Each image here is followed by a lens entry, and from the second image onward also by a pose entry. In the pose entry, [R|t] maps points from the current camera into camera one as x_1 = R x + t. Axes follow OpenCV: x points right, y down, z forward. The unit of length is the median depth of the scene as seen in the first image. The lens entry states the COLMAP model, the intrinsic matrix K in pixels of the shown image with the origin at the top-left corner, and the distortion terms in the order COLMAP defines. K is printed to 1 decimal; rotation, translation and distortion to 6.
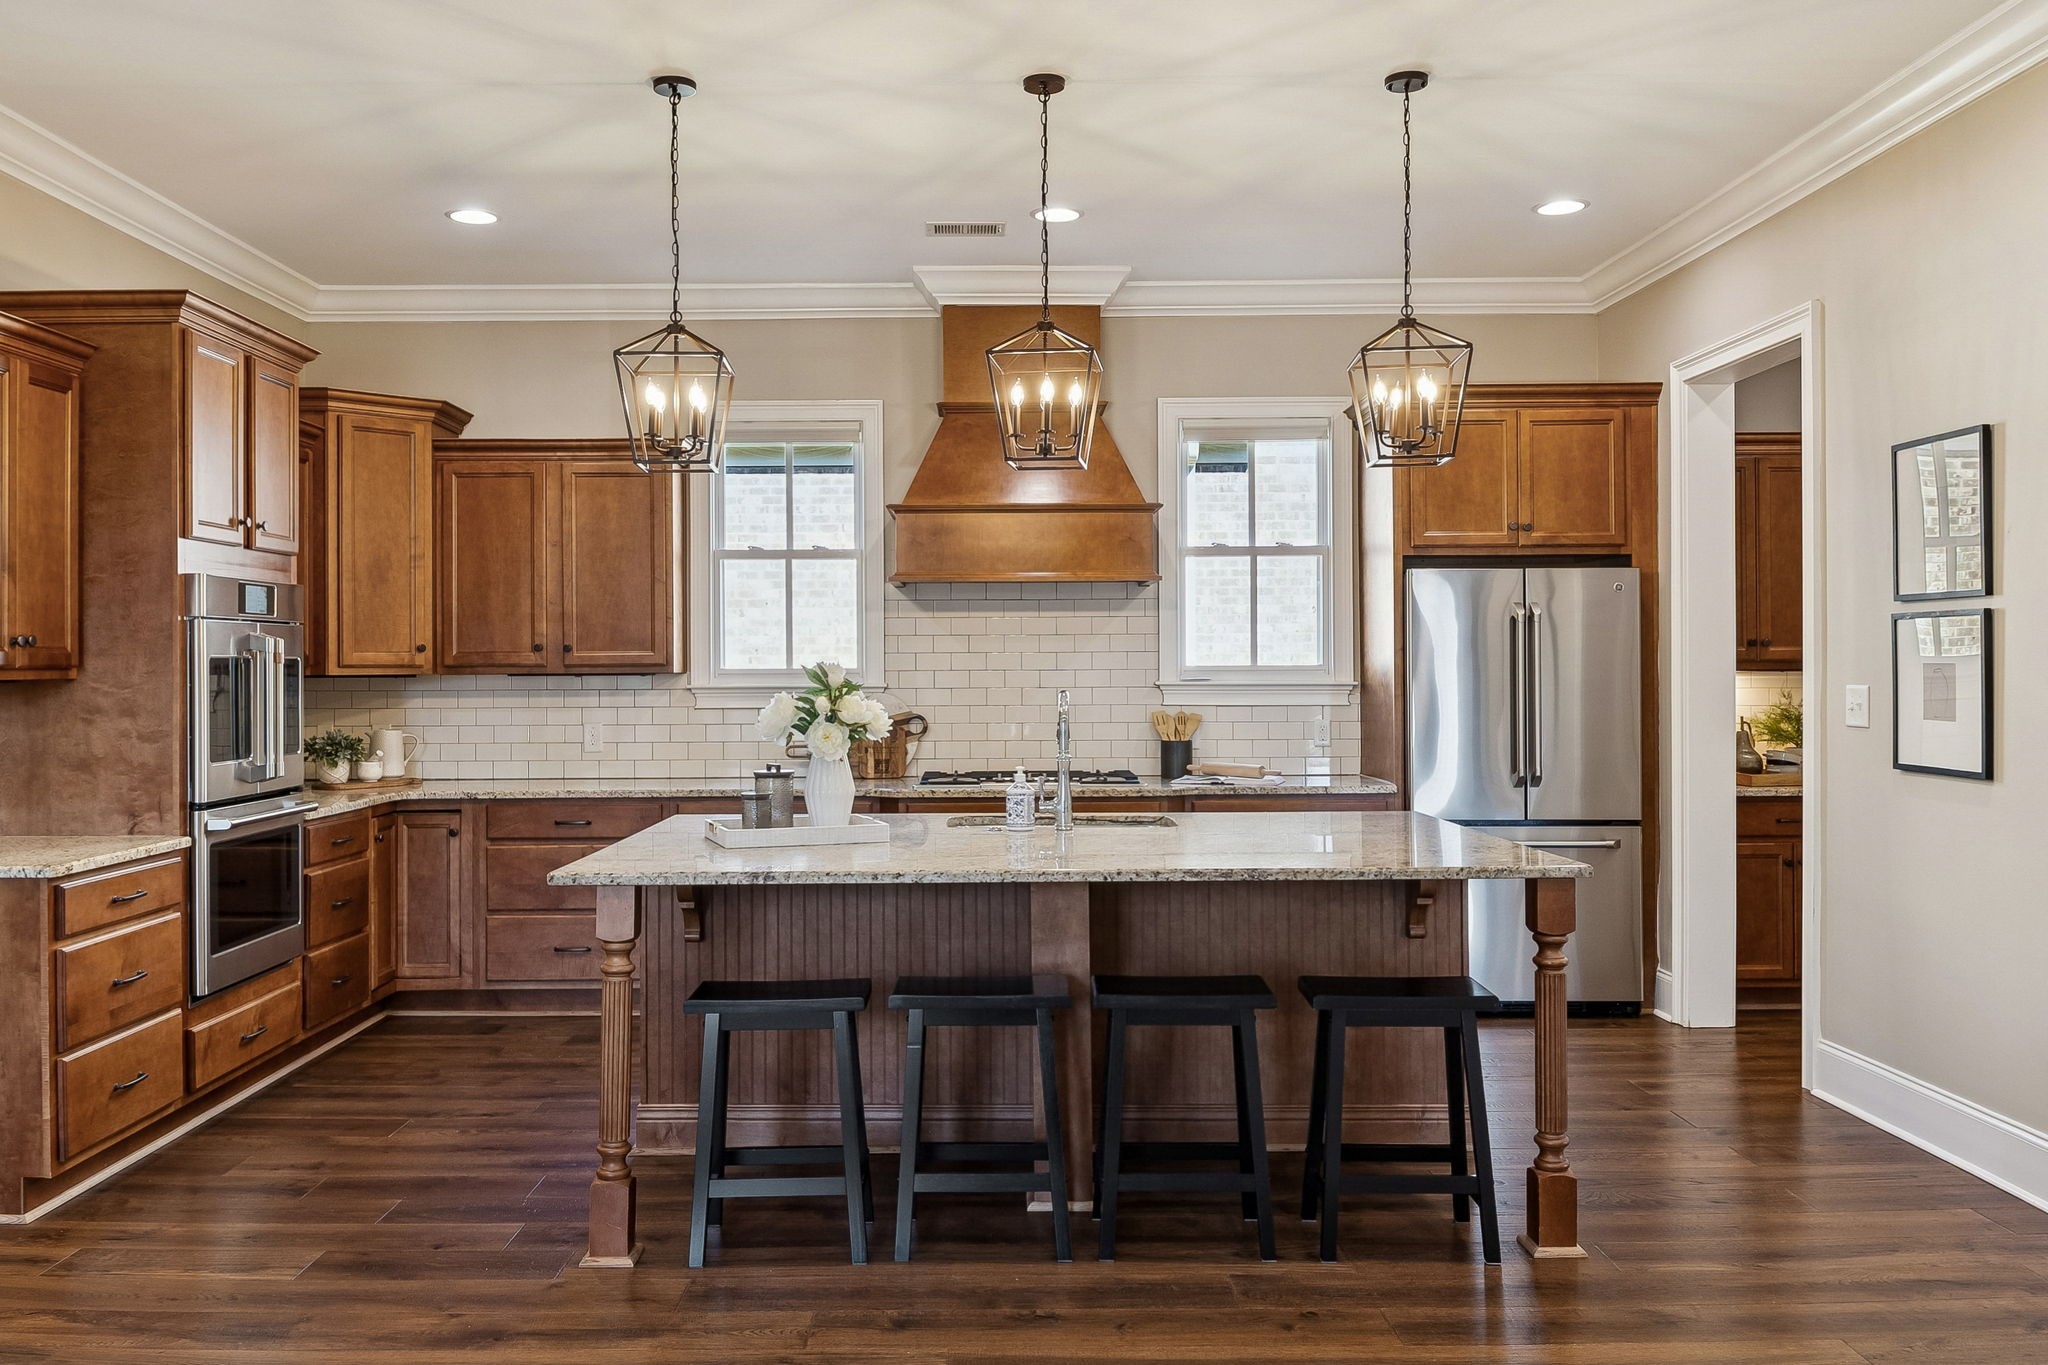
lens RADIAL K [[1686.0, 0, 892.7], [0, 1686.0, 653.3], [0, 0, 1]] dist [-0.006352, -0.004975]
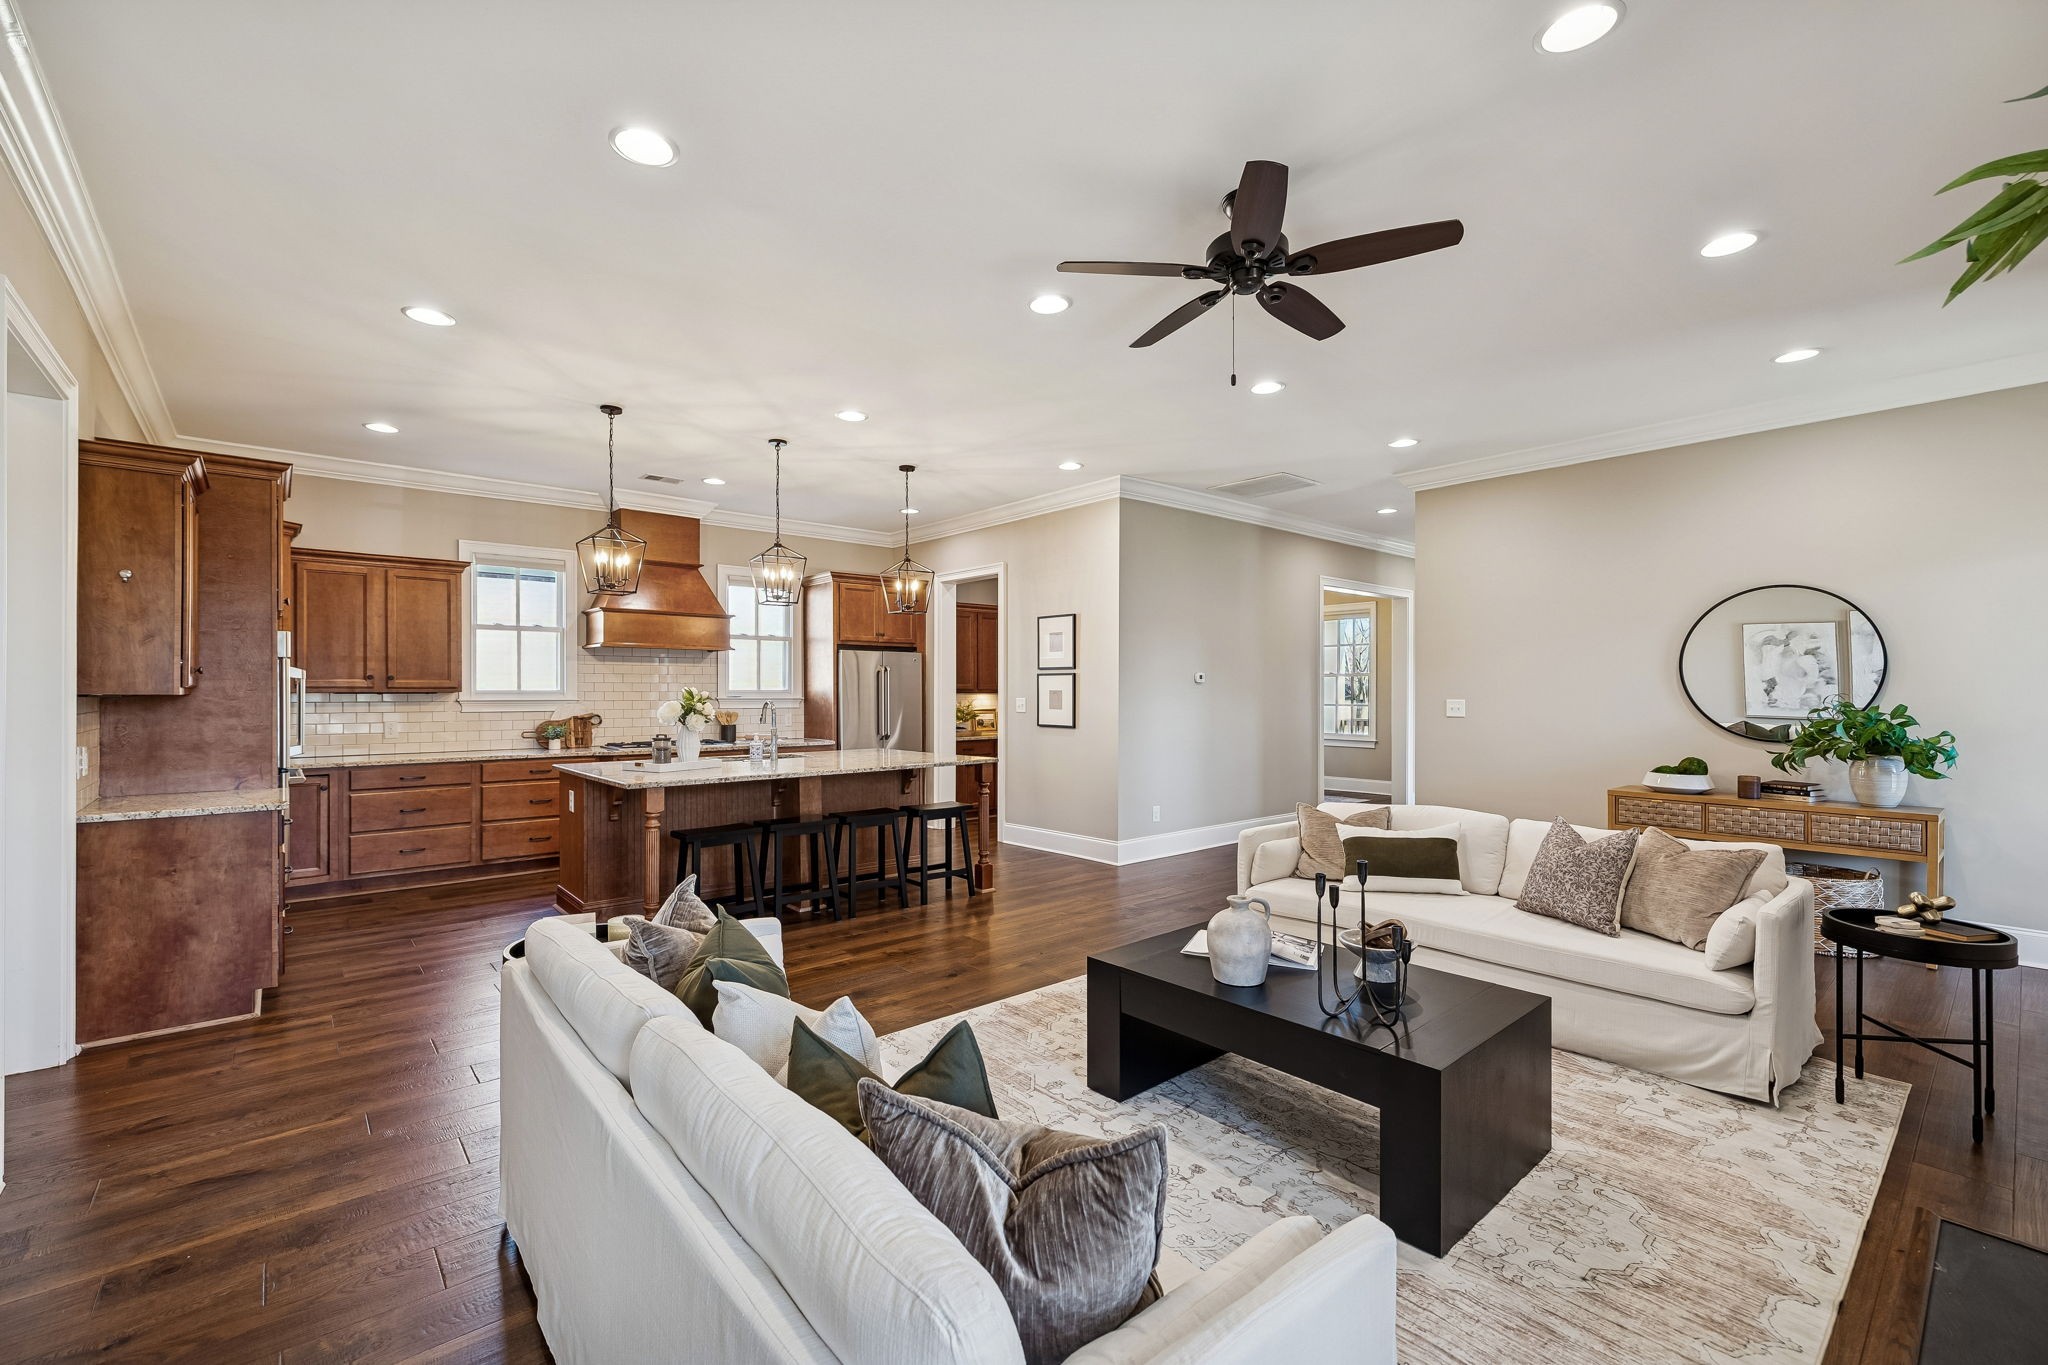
lens RADIAL K [[911.1, 0, 1011.4], [0, 911.1, 677.1], [0, 0, 1]] dist [-0.004291, -0.000106]
pose [[0.746608, 0.015367, 0.665086, -0.358361], [-0.009964, 0.999879, -0.011917, 0.001336], [-0.665189, 0.002270, 0.746671, -0.117999]]
